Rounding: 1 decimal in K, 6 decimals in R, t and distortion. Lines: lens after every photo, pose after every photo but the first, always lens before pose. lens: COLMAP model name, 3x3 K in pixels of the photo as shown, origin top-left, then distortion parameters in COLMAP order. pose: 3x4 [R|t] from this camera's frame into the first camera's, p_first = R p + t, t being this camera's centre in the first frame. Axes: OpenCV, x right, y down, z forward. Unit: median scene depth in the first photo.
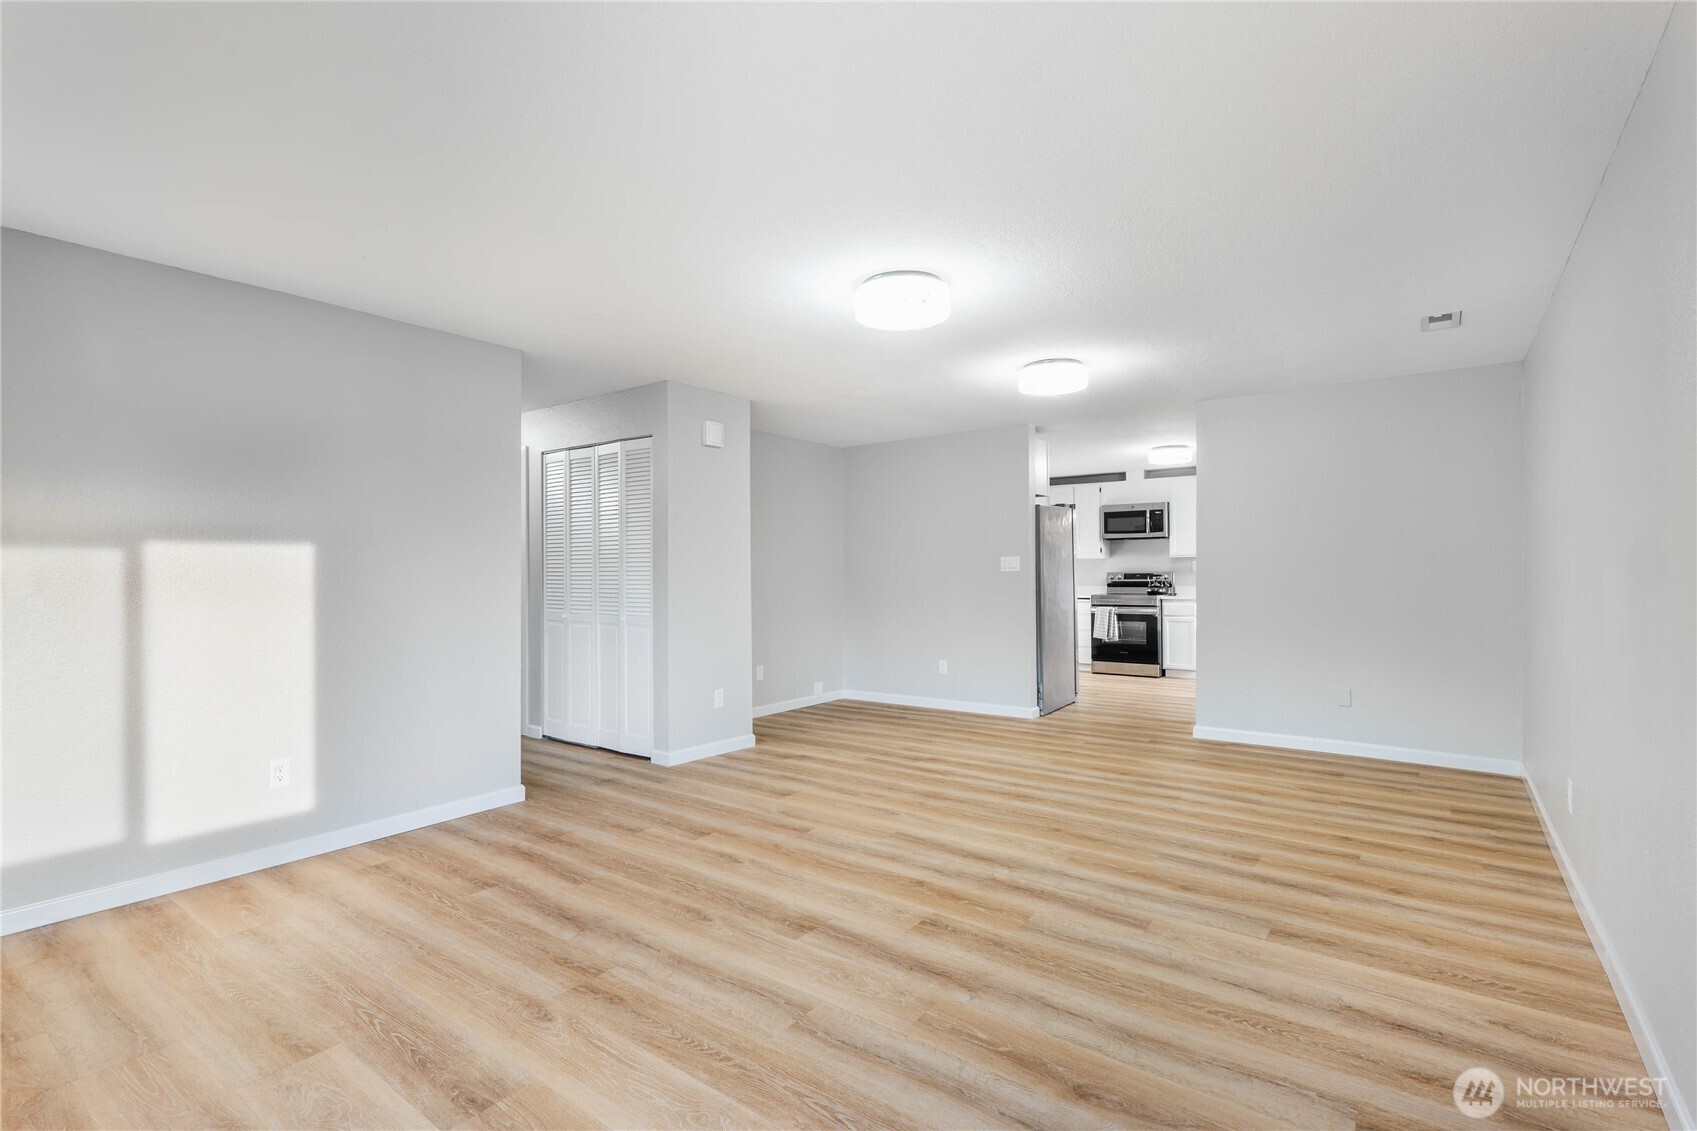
lens RADIAL K [[793.0, 0, 847.7], [0, 793.0, 573.8], [0, 0, 1]] dist [0.004217, 0.002158]
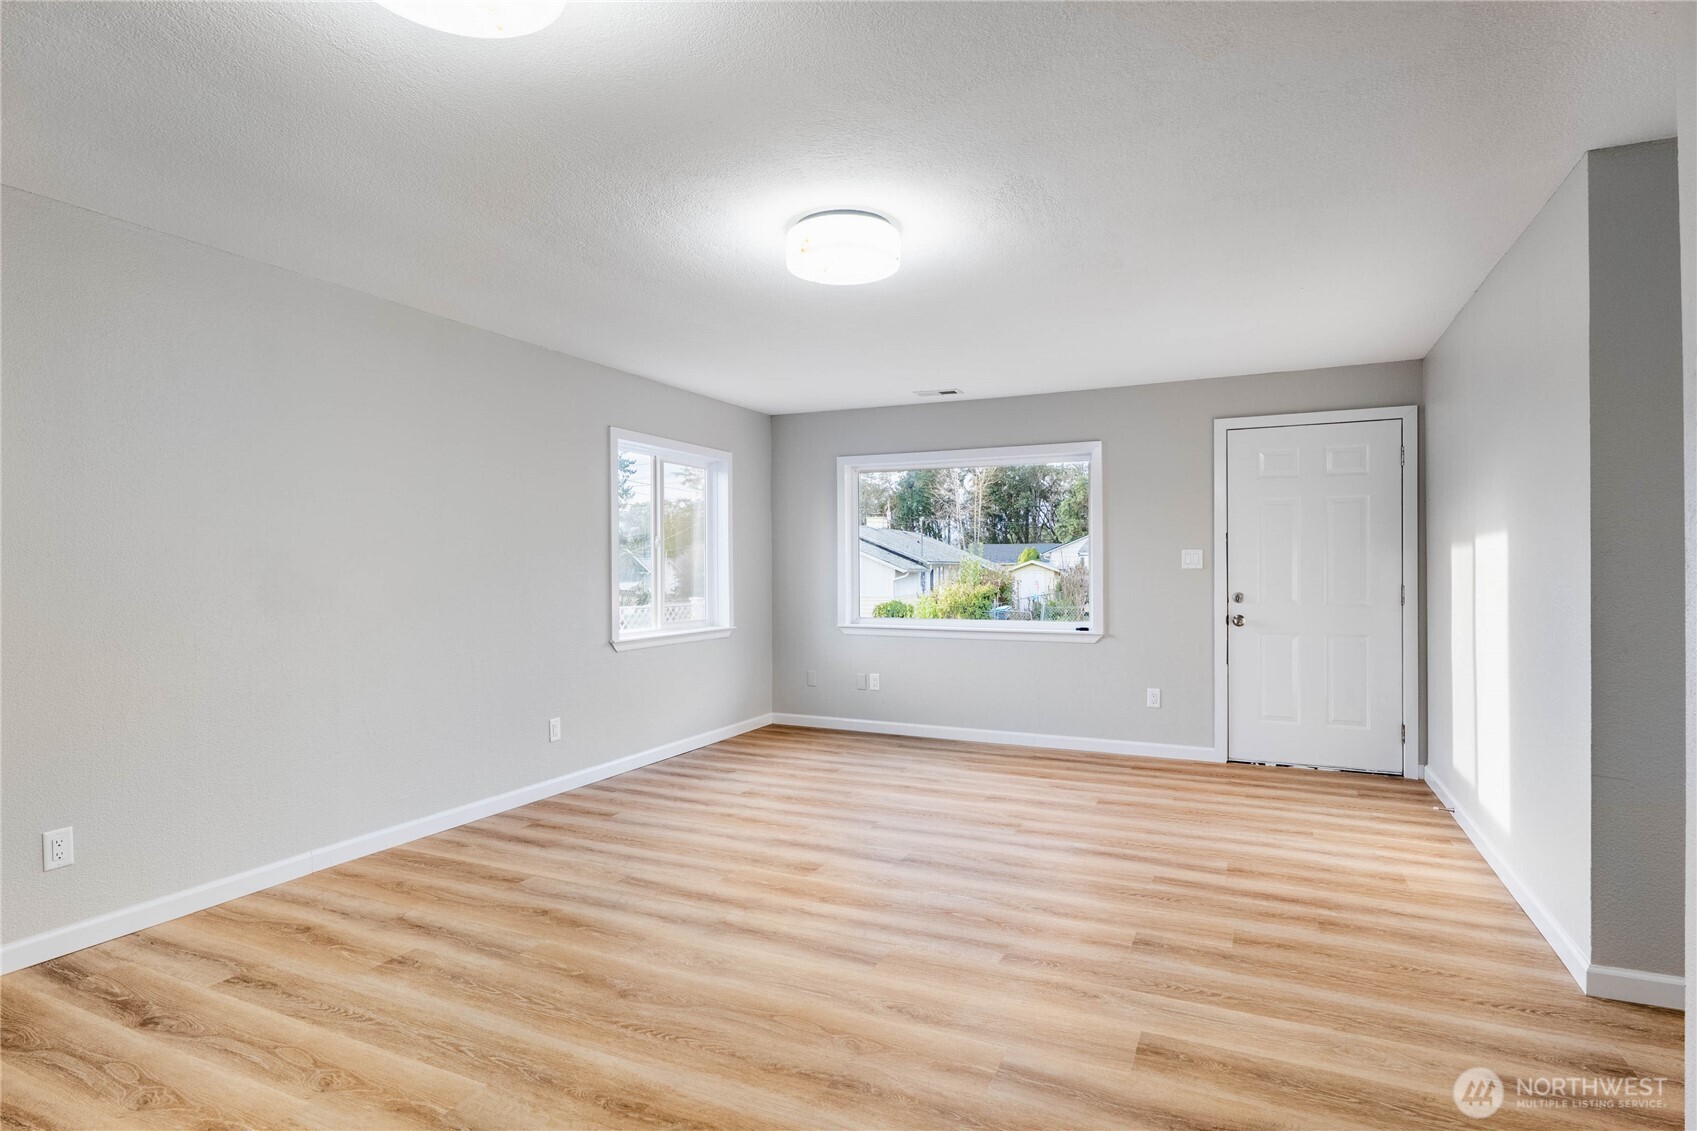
lens RADIAL K [[844.0, 0, 832.2], [0, 844.0, 572.6], [0, 0, 1]] dist [-0.001773, 0.000114]
pose [[-0.982492, 0.011429, -0.185953, 0.222548], [0.009446, 0.999889, 0.011543, -0.011630], [0.186065, 0.009584, -0.982491, 1.671155]]
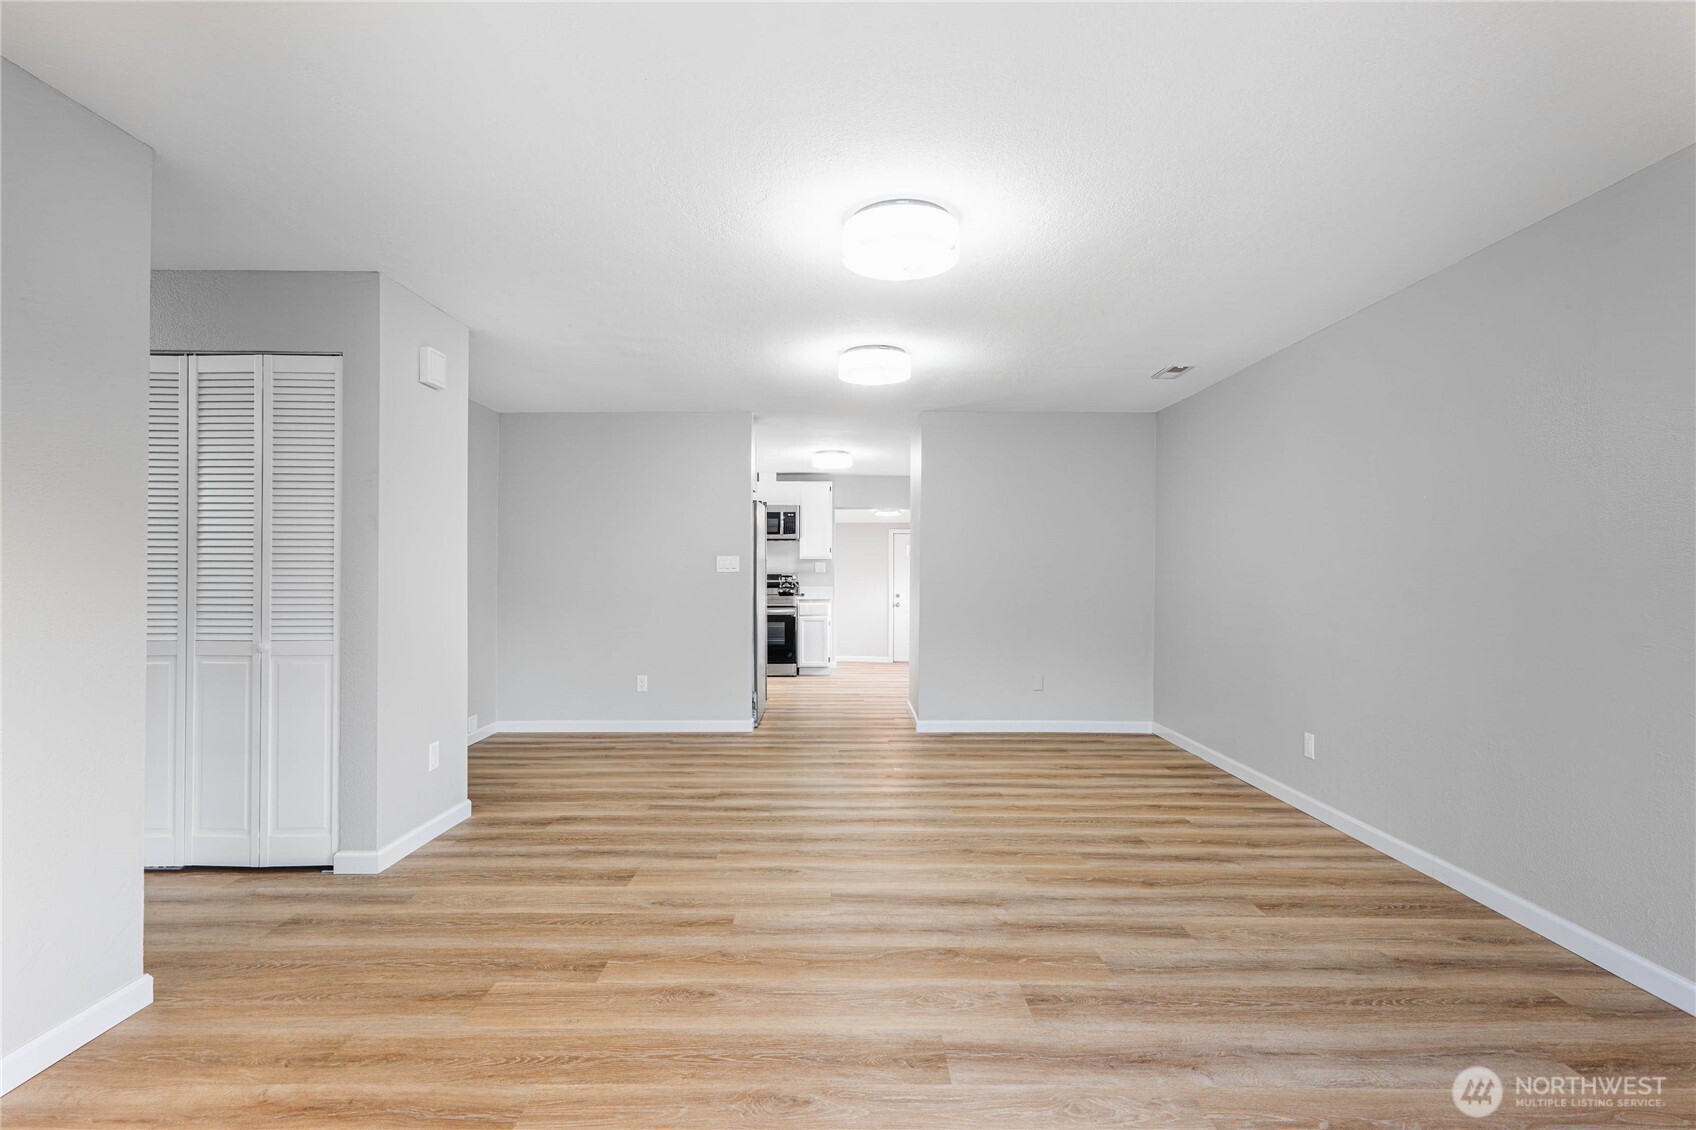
lens RADIAL K [[792.6, 0, 841.8], [0, 792.6, 558.9], [0, 0, 1]] dist [0.004217, 0.002158]
pose [[0.796795, 0.016582, 0.604023, -0.420053], [-0.005055, 0.999771, -0.020778, 0.001294], [-0.604229, 0.013503, 0.796696, 0.344253]]
